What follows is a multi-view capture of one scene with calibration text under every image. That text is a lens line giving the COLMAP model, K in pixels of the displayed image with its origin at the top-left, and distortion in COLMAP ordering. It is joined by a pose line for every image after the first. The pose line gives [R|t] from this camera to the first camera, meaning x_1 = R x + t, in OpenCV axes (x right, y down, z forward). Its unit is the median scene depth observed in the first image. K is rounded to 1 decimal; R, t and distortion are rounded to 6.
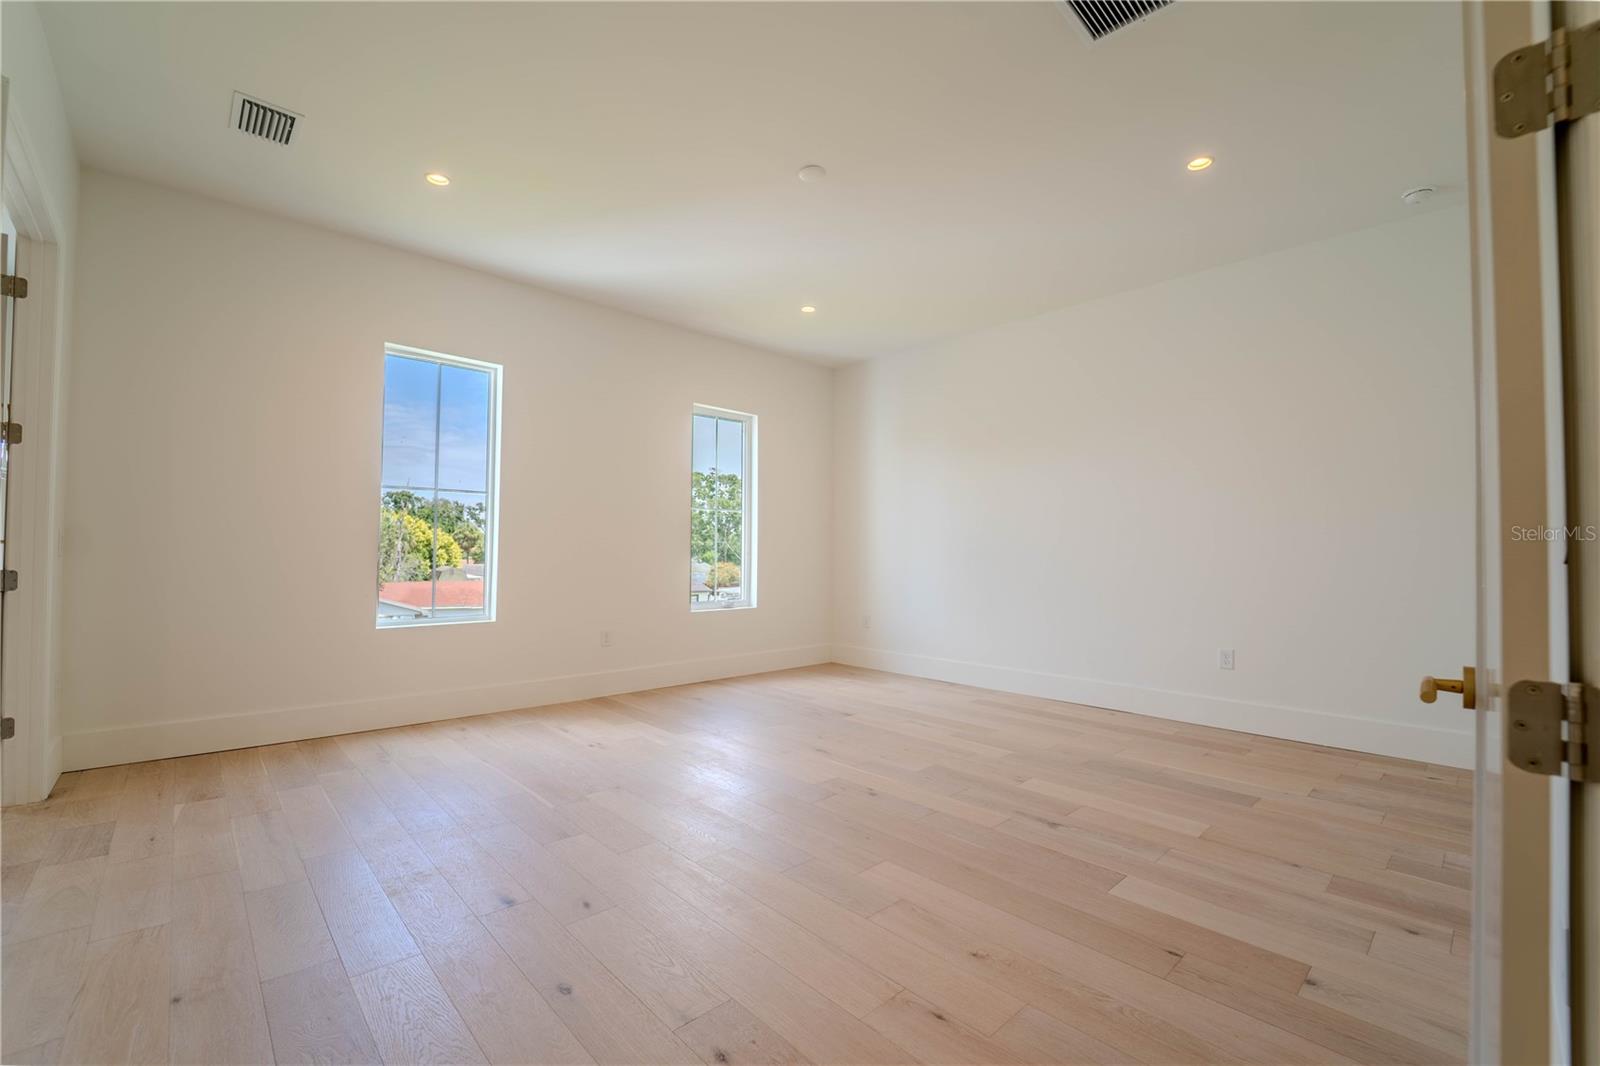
lens RADIAL K [[672.0, 0, 791.2], [0, 672.0, 531.8], [0, 0, 1]] dist [-0.020370, -0.000531]
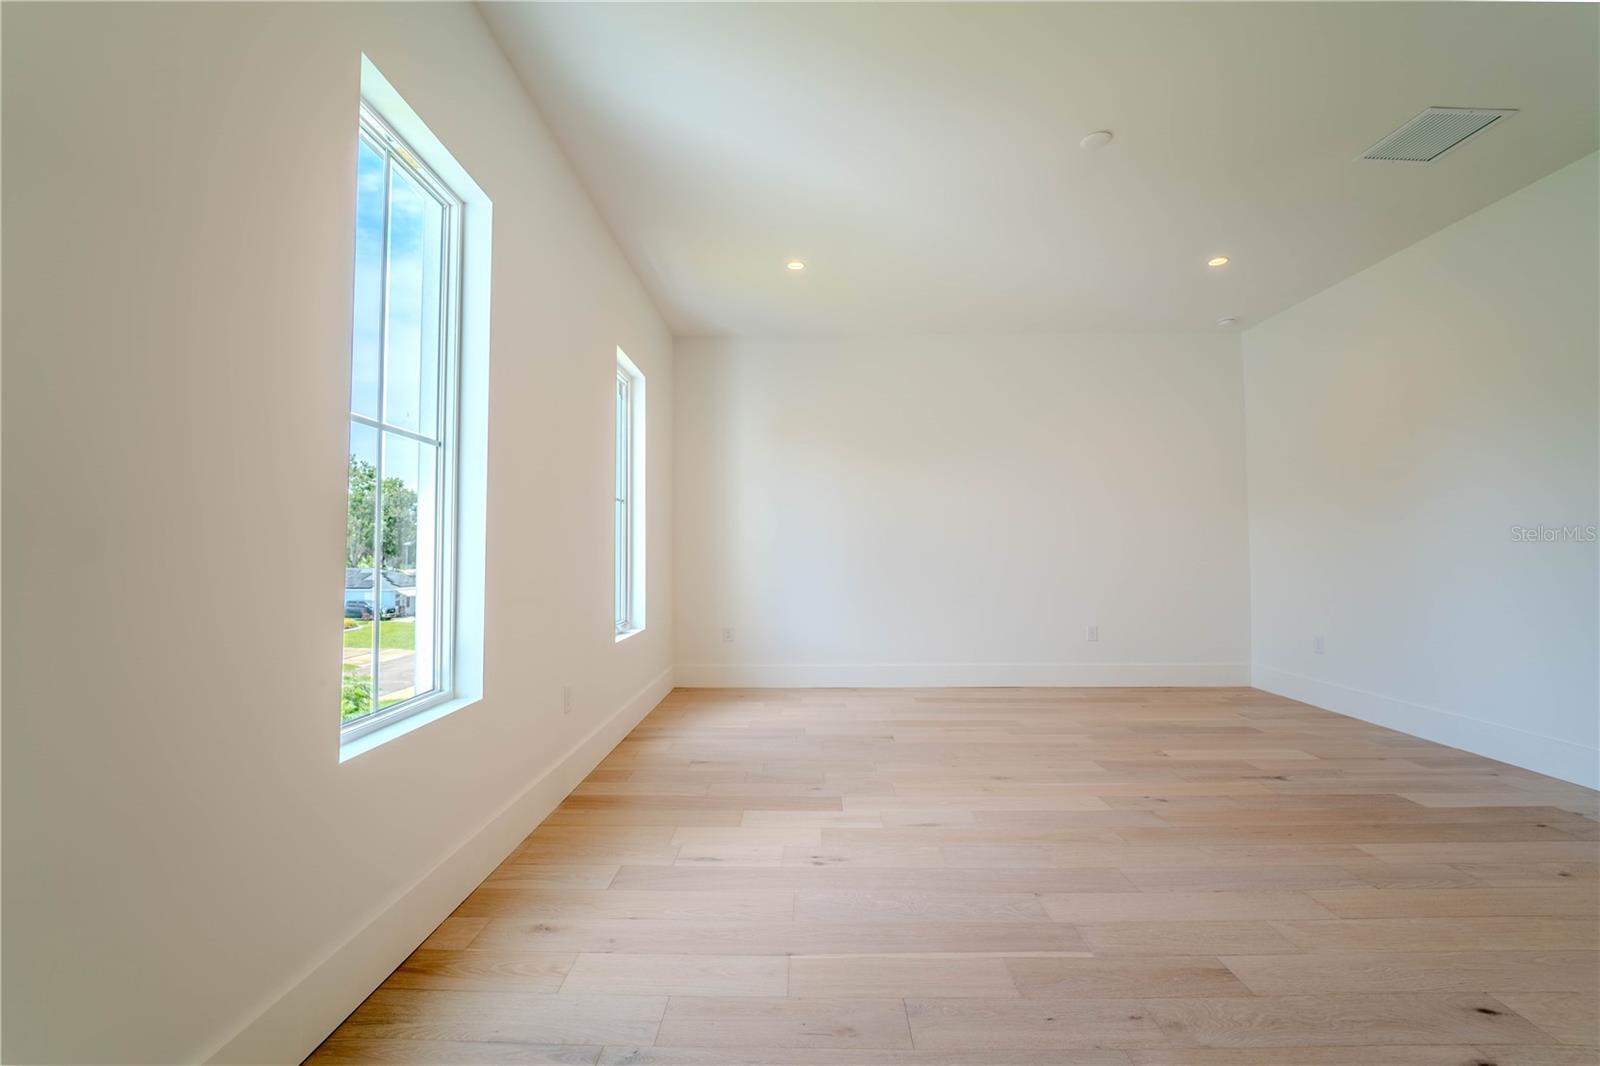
lens RADIAL K [[672.0, 0, 791.2], [0, 672.0, 531.8], [0, 0, 1]] dist [-0.020370, -0.000531]
pose [[0.688936, 0.011949, 0.724724, -0.848459], [-0.015422, 0.999879, -0.001826, 0.003937], [-0.724658, -0.009919, 0.689037, 0.628115]]
